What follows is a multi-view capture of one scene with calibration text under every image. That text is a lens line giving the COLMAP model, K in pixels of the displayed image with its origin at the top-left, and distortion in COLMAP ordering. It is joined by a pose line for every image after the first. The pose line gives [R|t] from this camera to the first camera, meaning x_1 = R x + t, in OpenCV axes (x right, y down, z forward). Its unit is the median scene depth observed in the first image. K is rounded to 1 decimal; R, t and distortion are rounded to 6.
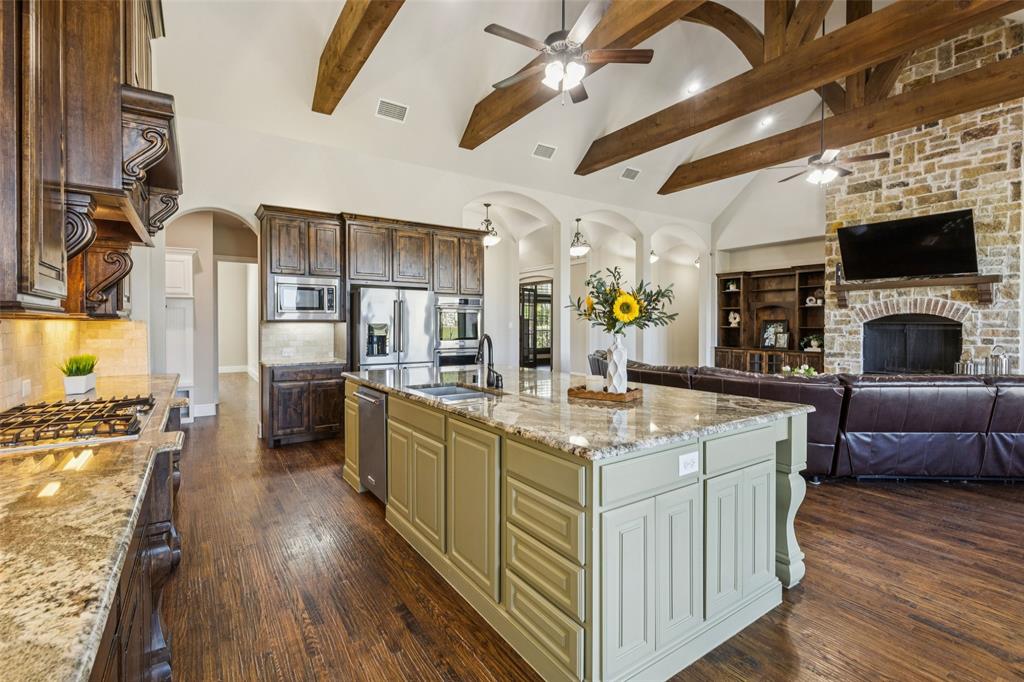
lens RADIAL K [[461.2, 0, 510.9], [0, 461.2, 325.7], [0, 0, 1]] dist [0.003341, -0.000169]
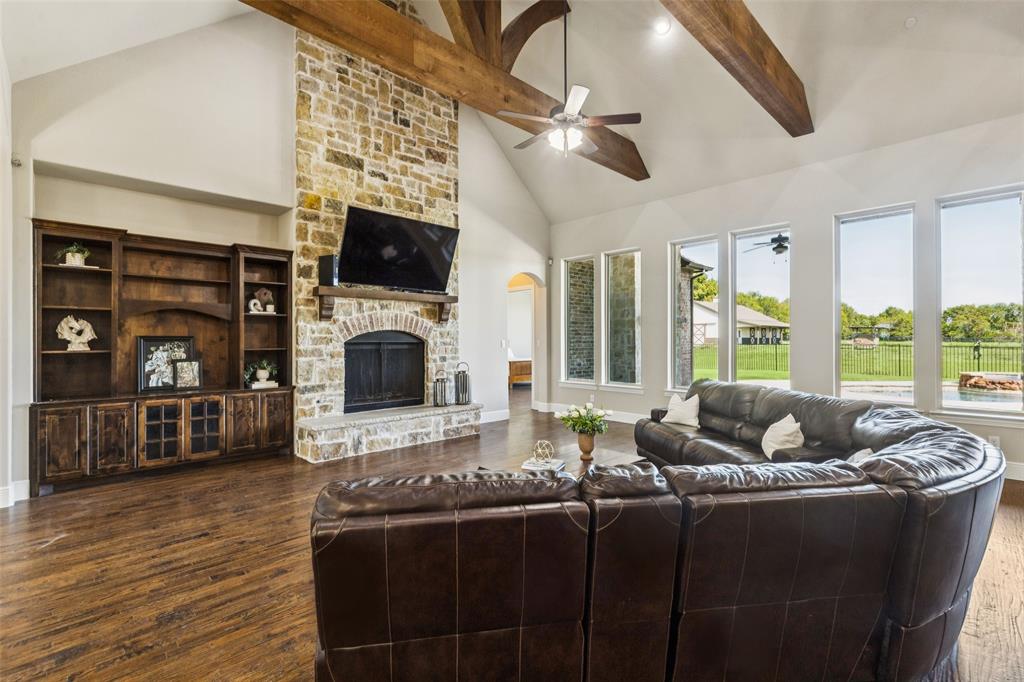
lens RADIAL K [[461.2, 0, 519.9], [0, 461.2, 340.7], [0, 0, 1]] dist [0.003341, -0.000169]
pose [[-0.181450, 0.002090, 0.983398, -0.021537], [0.009181, 0.999958, -0.000432, -0.004528], [-0.983357, 0.008950, -0.181462, 0.854600]]
